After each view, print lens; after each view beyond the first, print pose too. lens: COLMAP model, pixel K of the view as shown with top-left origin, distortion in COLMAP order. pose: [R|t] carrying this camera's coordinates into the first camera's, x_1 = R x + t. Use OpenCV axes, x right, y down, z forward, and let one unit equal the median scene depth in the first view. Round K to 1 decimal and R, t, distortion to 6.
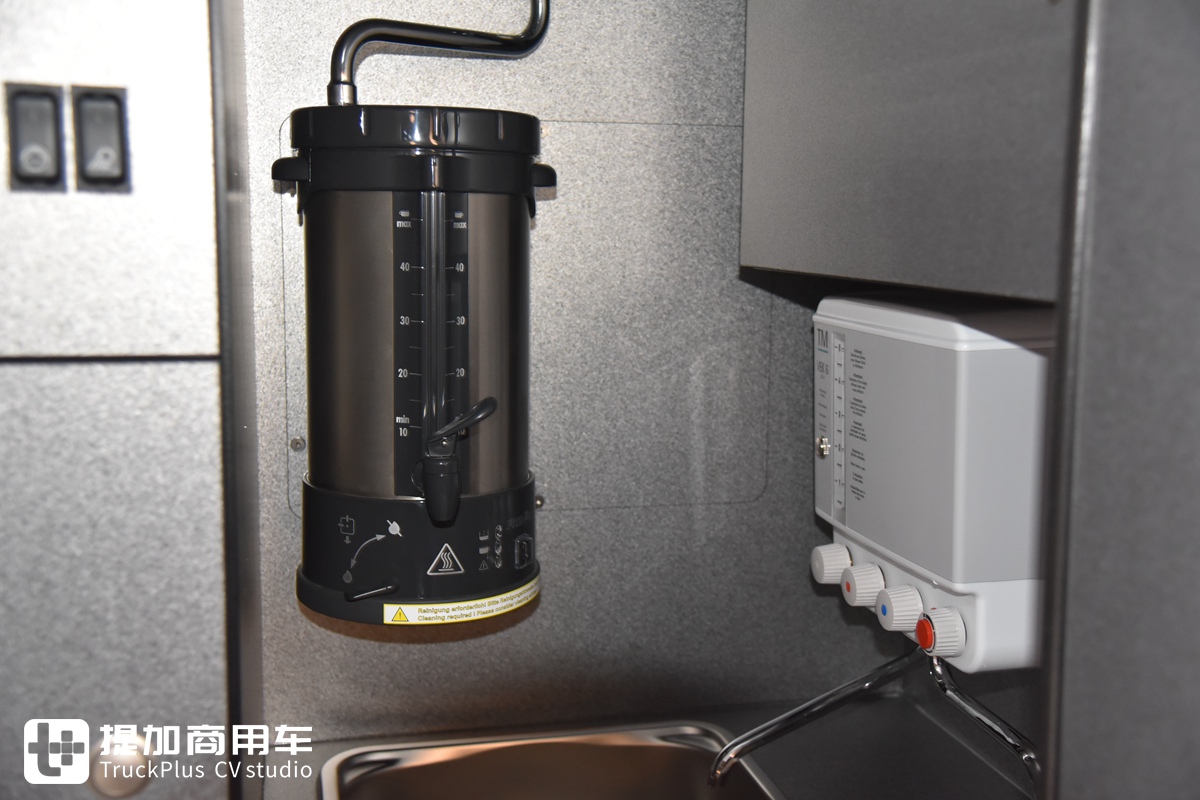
lens RADIAL K [[1376.0, 0, 612.0], [0, 1376.0, 403.2], [0, 0, 1]] dist [0.075528, 0.000000]
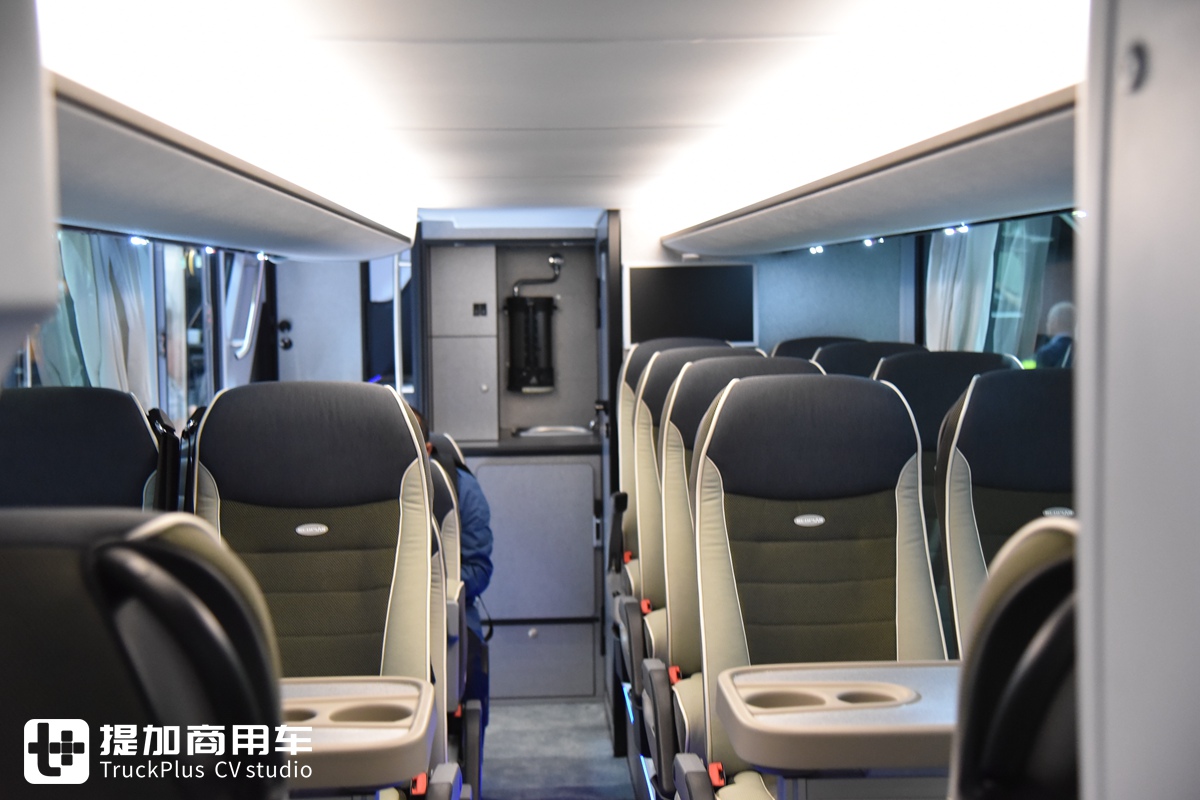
lens RADIAL K [[1771.7, 0, 599.8], [0, 1771.7, 400.9], [0, 0, 1]] dist [0.019825, 0.000000]
pose [[0.983145, -0.013337, -0.182338, 1.386926], [-0.000042, 0.997319, -0.073174, 0.699533], [0.182825, 0.071948, 0.980509, -5.703483]]
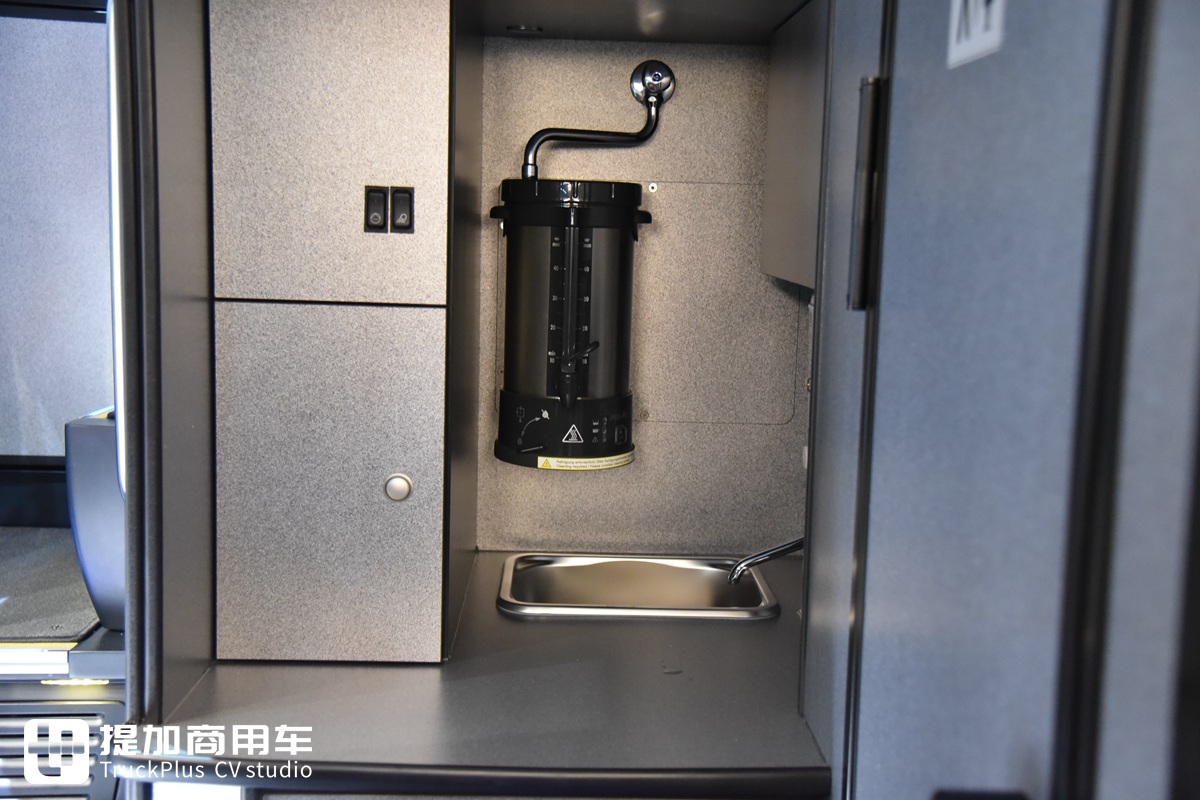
lens RADIAL K [[1376.0, 0, 595.4], [0, 1376.0, 398.5], [0, 0, 1]] dist [0.075528, 0.000000]
pose [[0.978680, 0.043950, -0.200634, 0.262039], [-0.045366, 0.998967, -0.002463, 0.071494], [0.200318, 0.011512, 0.979663, -0.732341]]
